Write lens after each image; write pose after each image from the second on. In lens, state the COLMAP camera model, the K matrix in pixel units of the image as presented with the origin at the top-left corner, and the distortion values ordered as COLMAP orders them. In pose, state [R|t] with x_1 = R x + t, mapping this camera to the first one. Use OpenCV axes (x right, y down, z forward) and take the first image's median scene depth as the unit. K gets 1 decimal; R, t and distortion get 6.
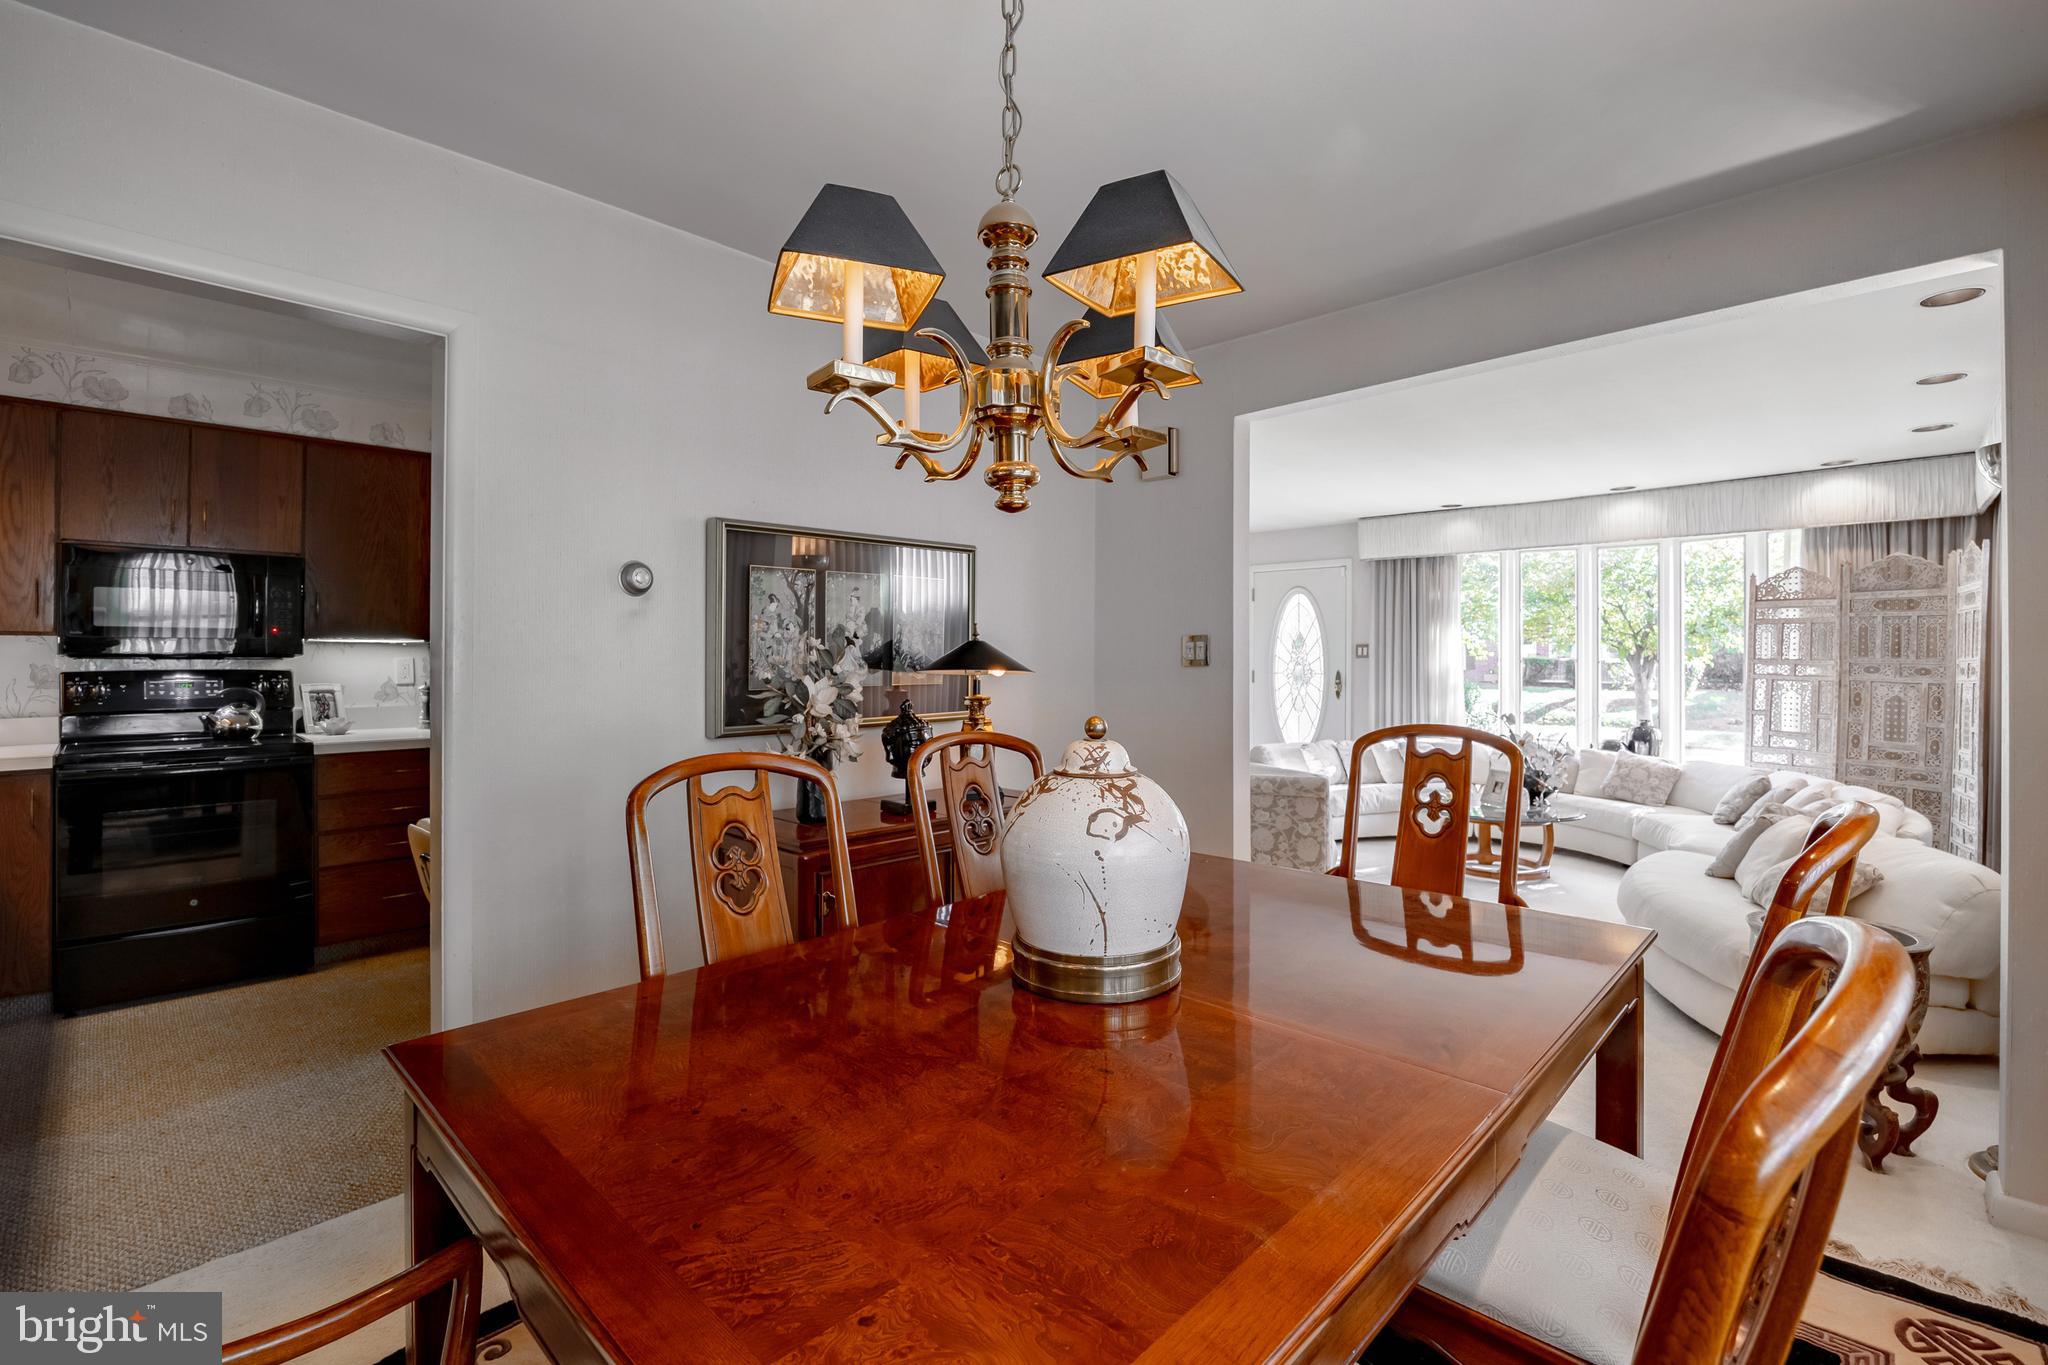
lens RADIAL K [[907.9, 0, 1016.4], [0, 907.9, 647.1], [0, 0, 1]] dist [-0.001603, -0.001030]
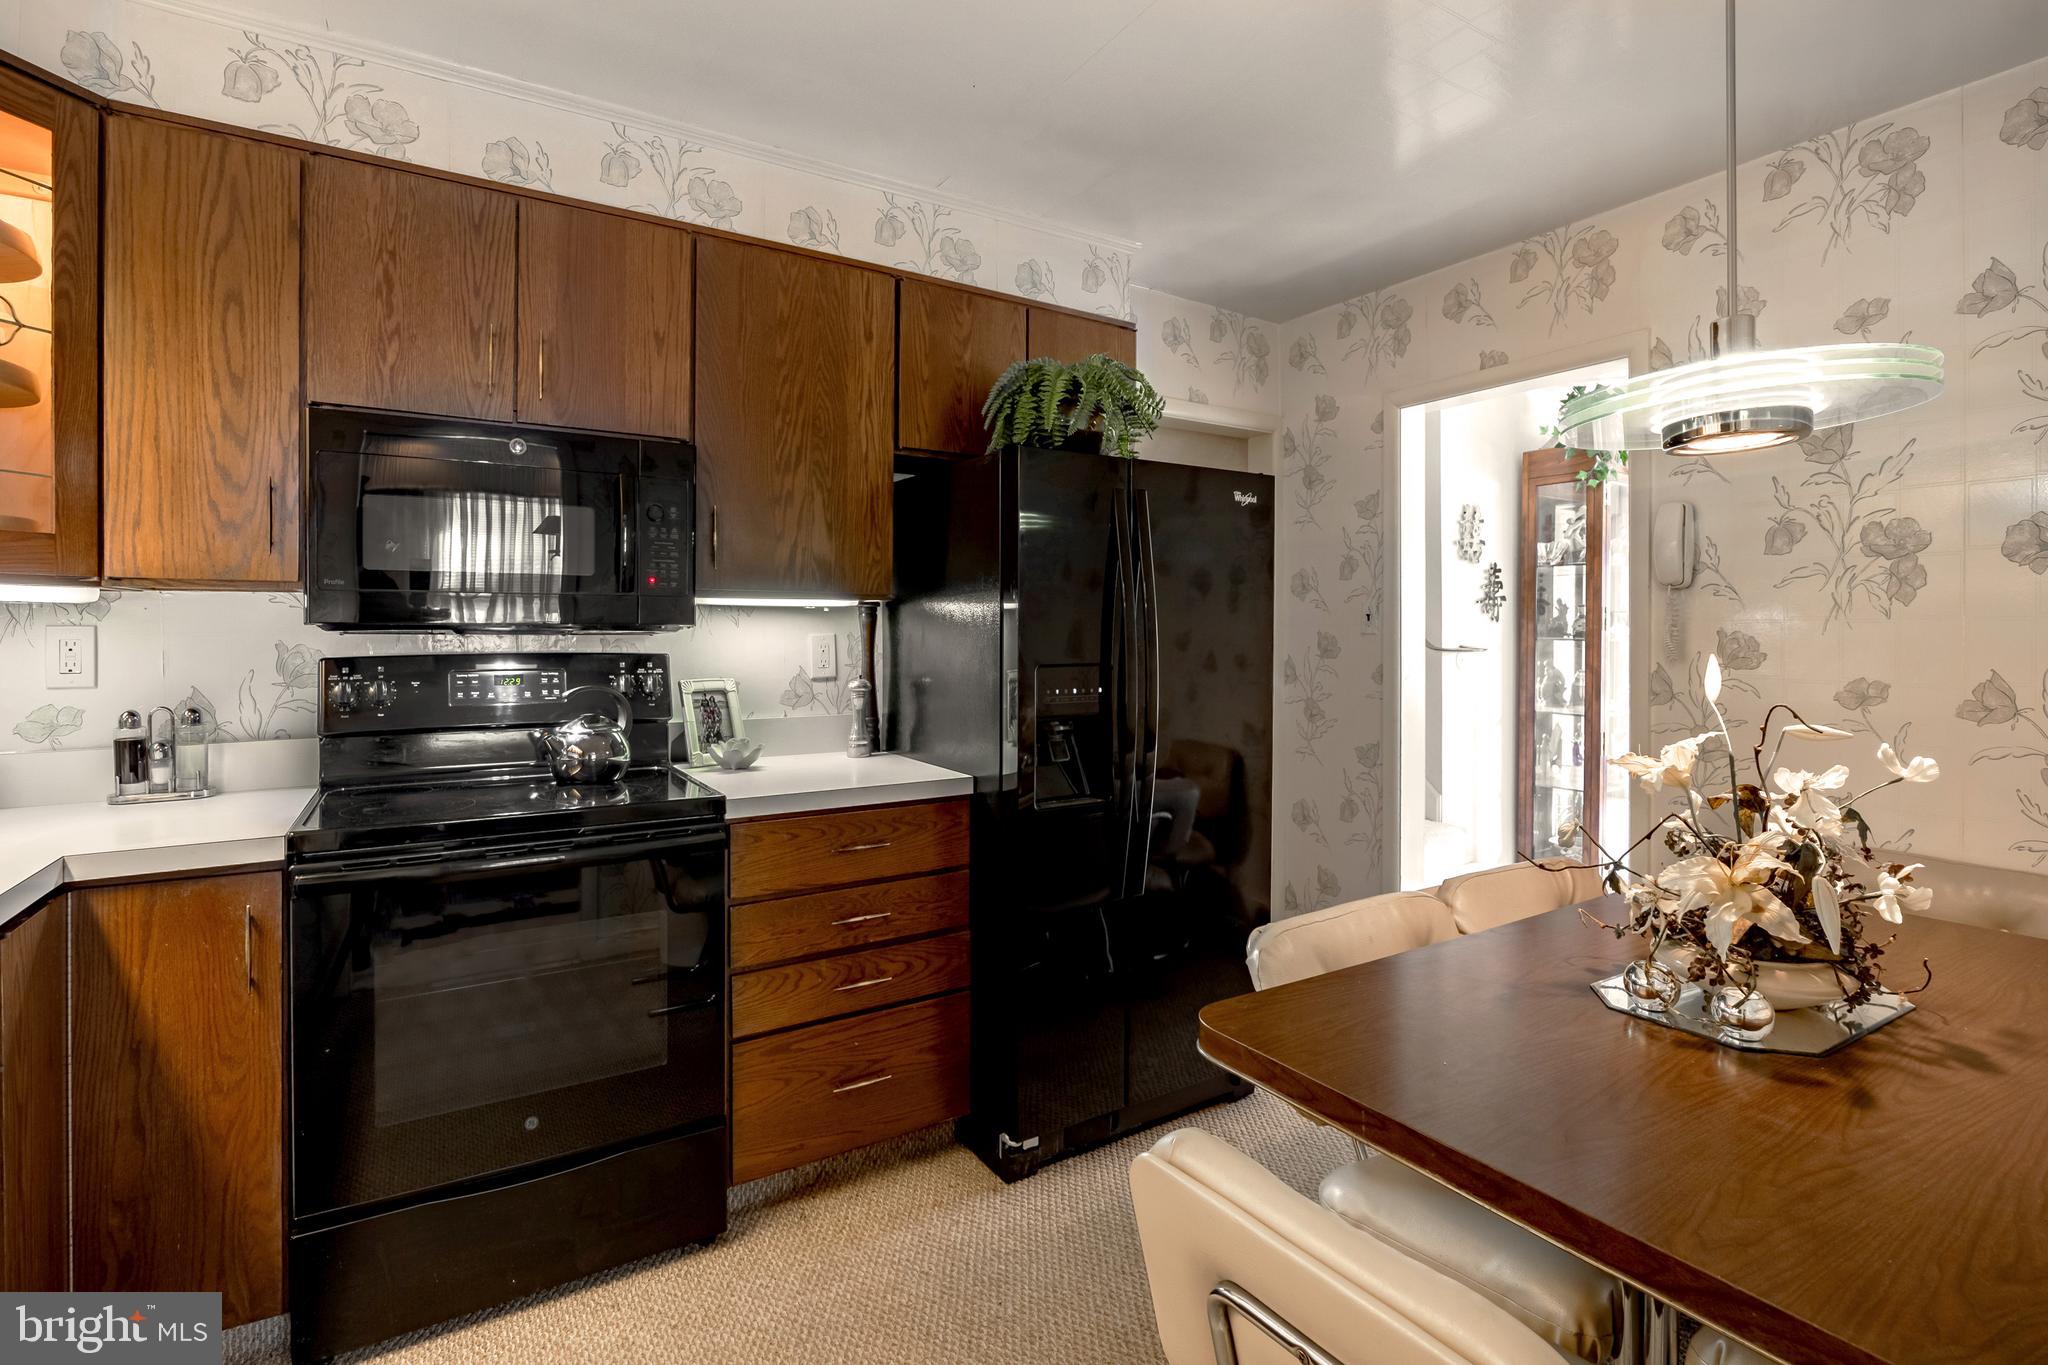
lens RADIAL K [[961.3, 0, 1022.4], [0, 961.3, 629.2], [0, 0, 1]] dist [-0.001175, -0.000646]
pose [[0.972504, -0.003319, -0.232864, -0.351796], [0.003919, 0.999990, 0.002114, 0.007595], [0.232854, -0.002968, 0.972507, 0.370822]]
